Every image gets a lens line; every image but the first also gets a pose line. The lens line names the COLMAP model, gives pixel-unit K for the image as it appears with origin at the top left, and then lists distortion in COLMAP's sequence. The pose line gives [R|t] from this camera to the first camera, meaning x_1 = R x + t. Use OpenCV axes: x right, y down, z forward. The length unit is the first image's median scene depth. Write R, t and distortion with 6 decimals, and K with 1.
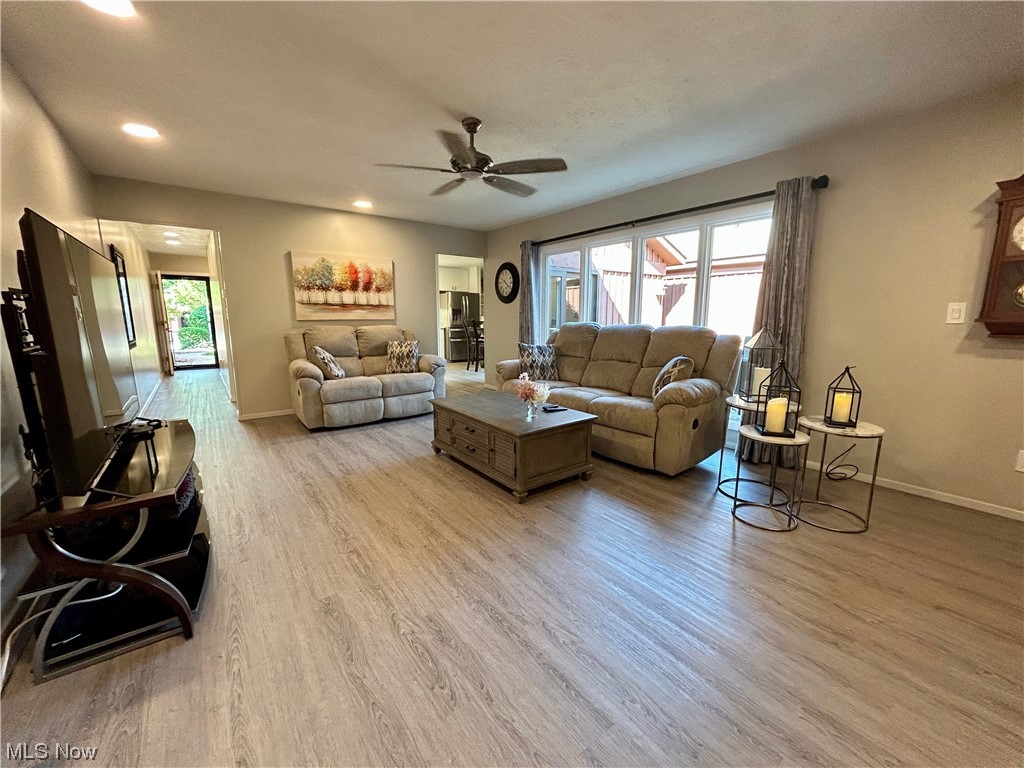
lens RADIAL K [[413.1, 0, 512.0], [0, 413.1, 386.5], [0, 0, 1]] dist [0.000540, 0.000059]
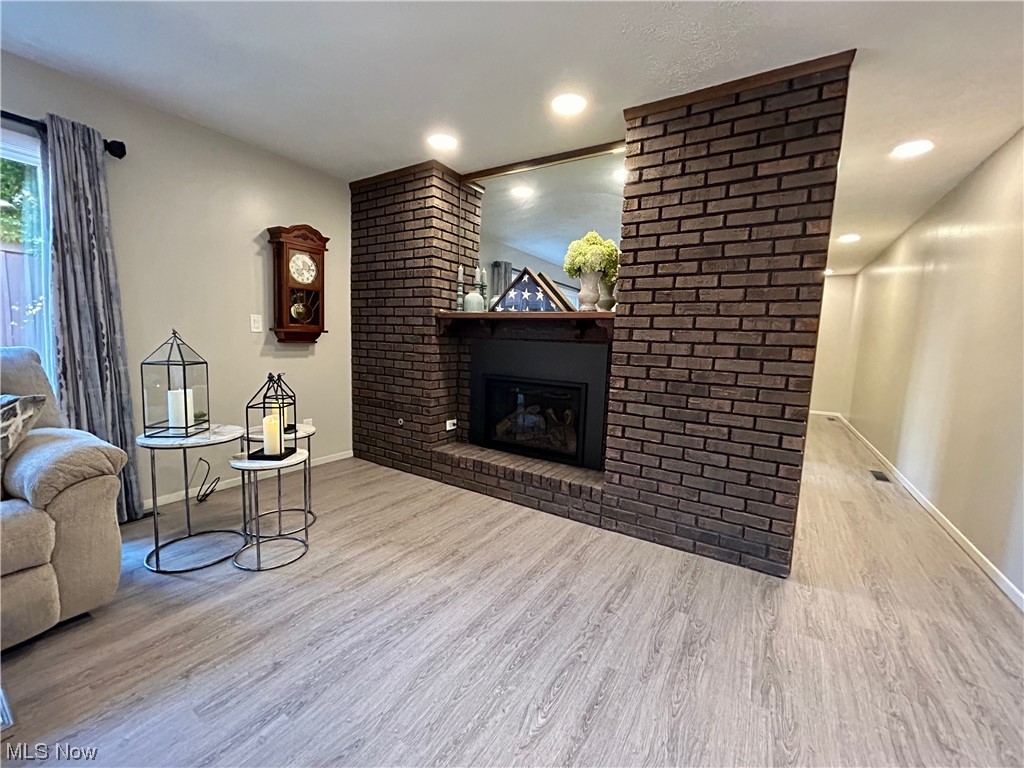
lens RADIAL K [[413.1, 0, 510.4], [0, 413.1, 386.3], [0, 0, 1]] dist [0.000540, 0.000059]
pose [[-0.357482, -0.123658, 0.925697, -0.341597], [0.117001, 0.977456, 0.175755, -0.126328], [-0.926562, 0.171137, -0.334955, 0.764239]]
